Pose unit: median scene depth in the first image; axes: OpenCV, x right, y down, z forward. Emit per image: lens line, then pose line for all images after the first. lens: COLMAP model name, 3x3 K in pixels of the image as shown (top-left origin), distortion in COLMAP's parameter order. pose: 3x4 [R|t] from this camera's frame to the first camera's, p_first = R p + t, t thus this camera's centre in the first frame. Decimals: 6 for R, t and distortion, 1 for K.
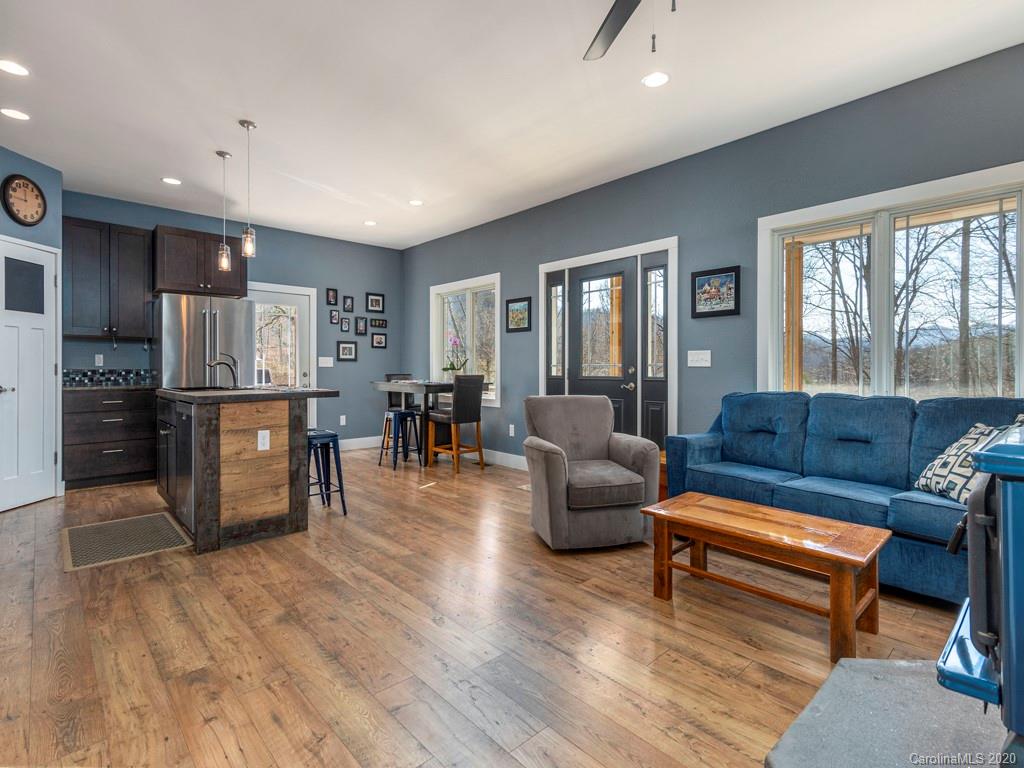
lens RADIAL K [[527.7, 0, 505.6], [0, 527.7, 397.6], [0, 0, 1]] dist [-0.020984, 0.000978]
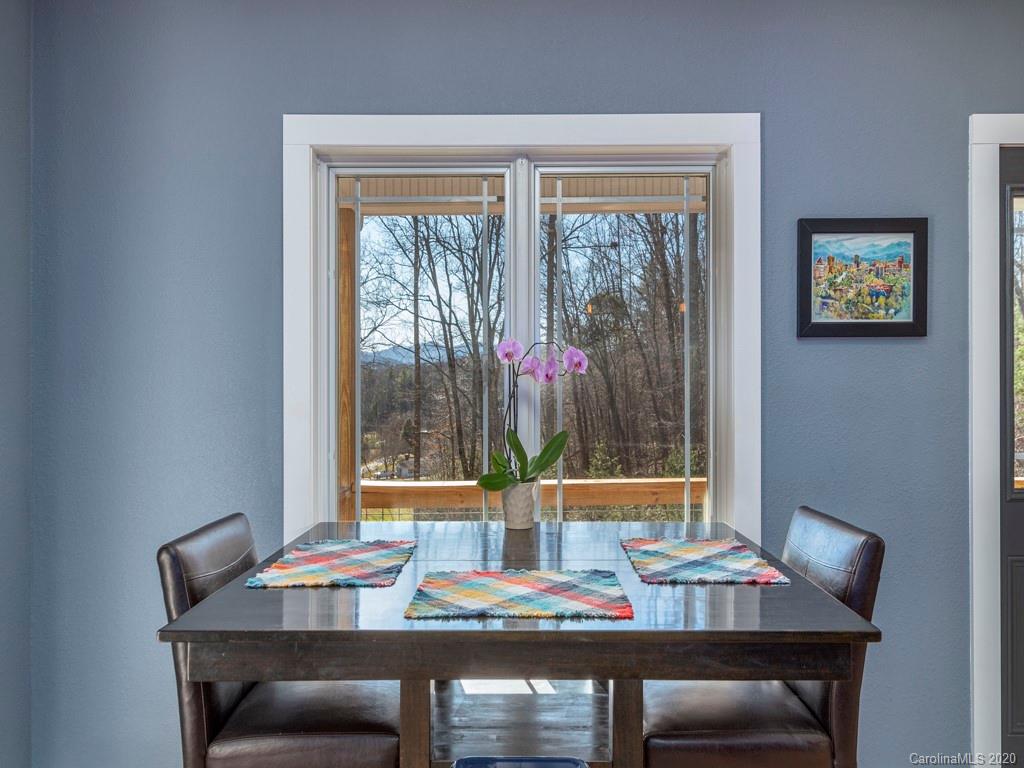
lens RADIAL K [[750.7, 0, 511.8], [0, 750.7, 383.3], [0, 0, 1]] dist [0.014303, 0.006077]
pose [[0.639639, -0.019697, 0.768423, -0.315190], [0.054122, 0.998345, -0.019460, -0.079253], [-0.766767, 0.054036, 0.639647, 0.688761]]
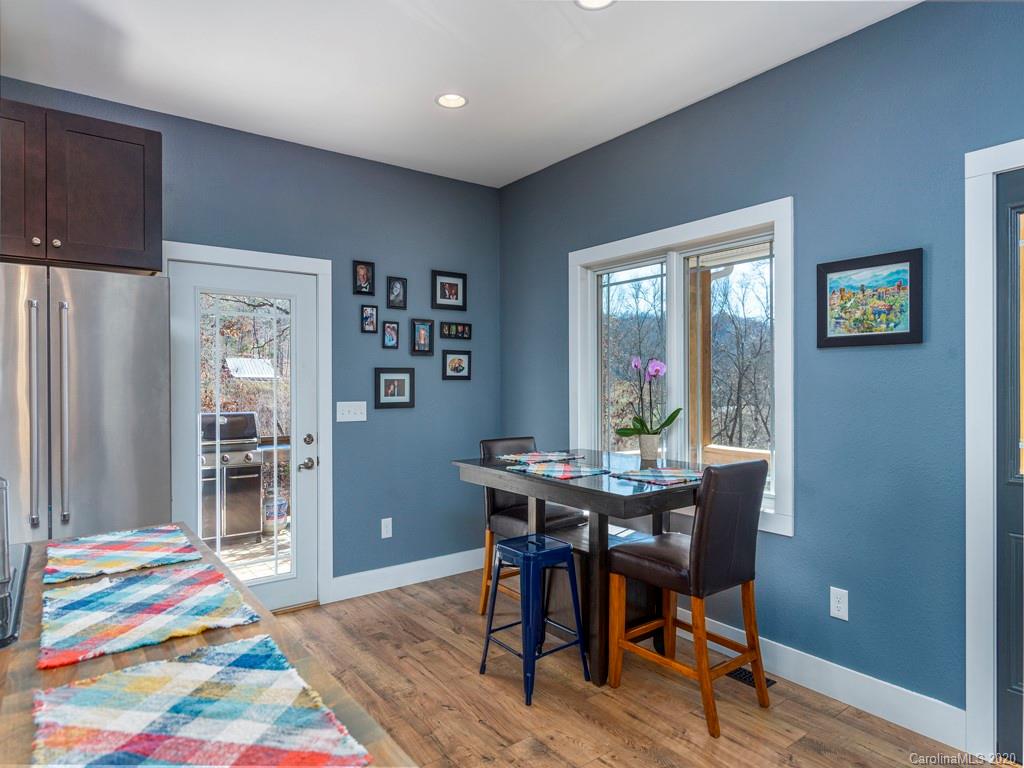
lens RADIAL K [[596.2, 0, 540.3], [0, 596.2, 386.8], [0, 0, 1]] dist [0.043508, 0.000030]
pose [[0.999797, -0.016852, -0.011062, -0.158511], [0.016346, 0.998881, -0.044377, -0.062212], [0.011797, 0.044187, 0.998954, 0.441853]]
